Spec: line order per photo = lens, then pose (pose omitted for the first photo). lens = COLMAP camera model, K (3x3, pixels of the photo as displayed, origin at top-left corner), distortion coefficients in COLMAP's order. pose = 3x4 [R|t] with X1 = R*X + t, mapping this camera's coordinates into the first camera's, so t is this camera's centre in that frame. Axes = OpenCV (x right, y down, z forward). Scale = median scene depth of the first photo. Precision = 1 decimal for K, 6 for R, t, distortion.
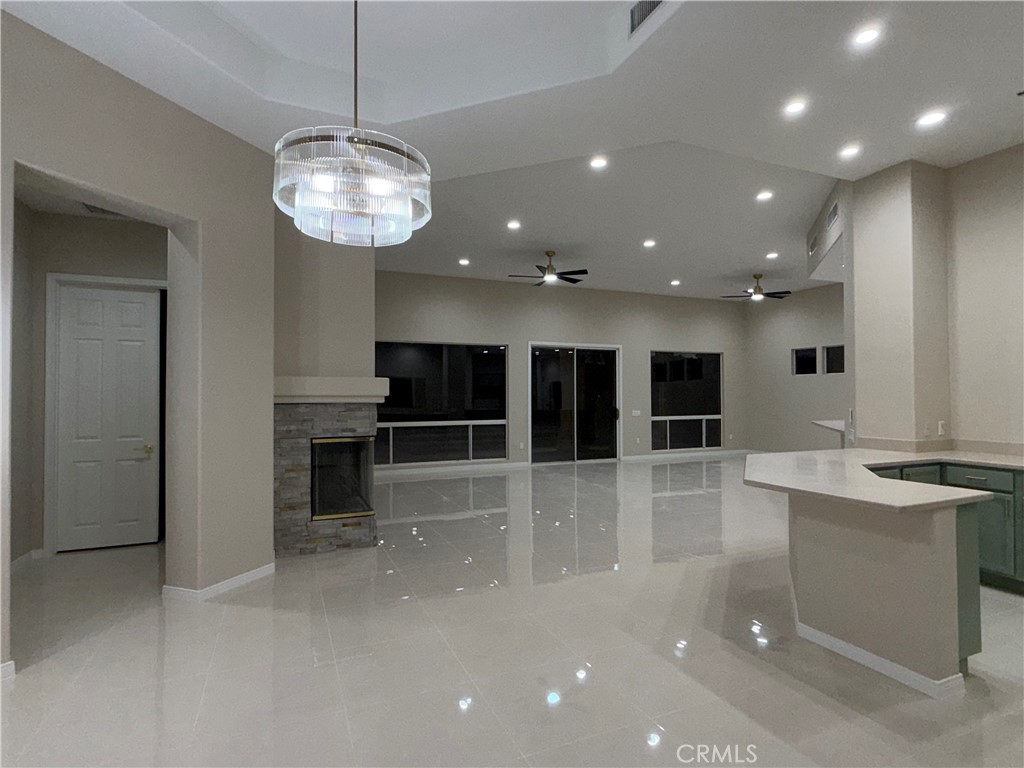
lens RADIAL K [[548.2, 0, 515.3], [0, 548.2, 388.0], [0, 0, 1]] dist [-0.007716, -0.000263]
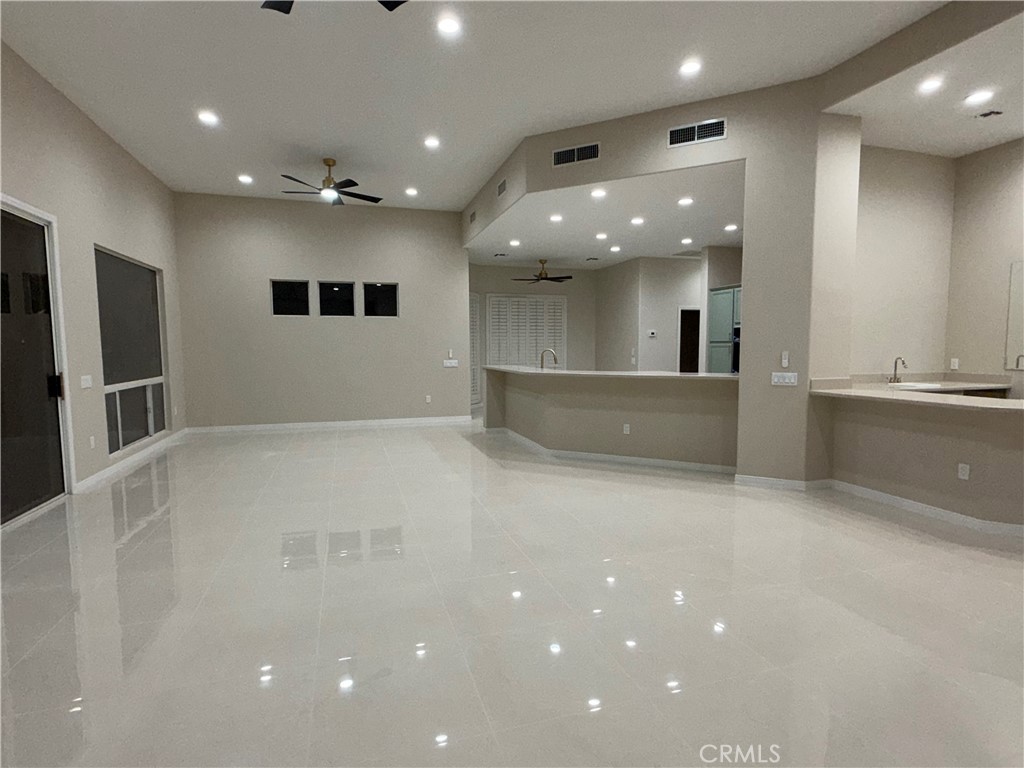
lens RADIAL K [[548.2, 0, 514.3], [0, 548.2, 384.8], [0, 0, 1]] dist [-0.007716, -0.000263]
pose [[0.112034, -0.067627, 0.991400, -0.179315], [-0.025677, 0.997151, 0.070921, 0.008777], [-0.993373, -0.033402, 0.109979, 0.610765]]
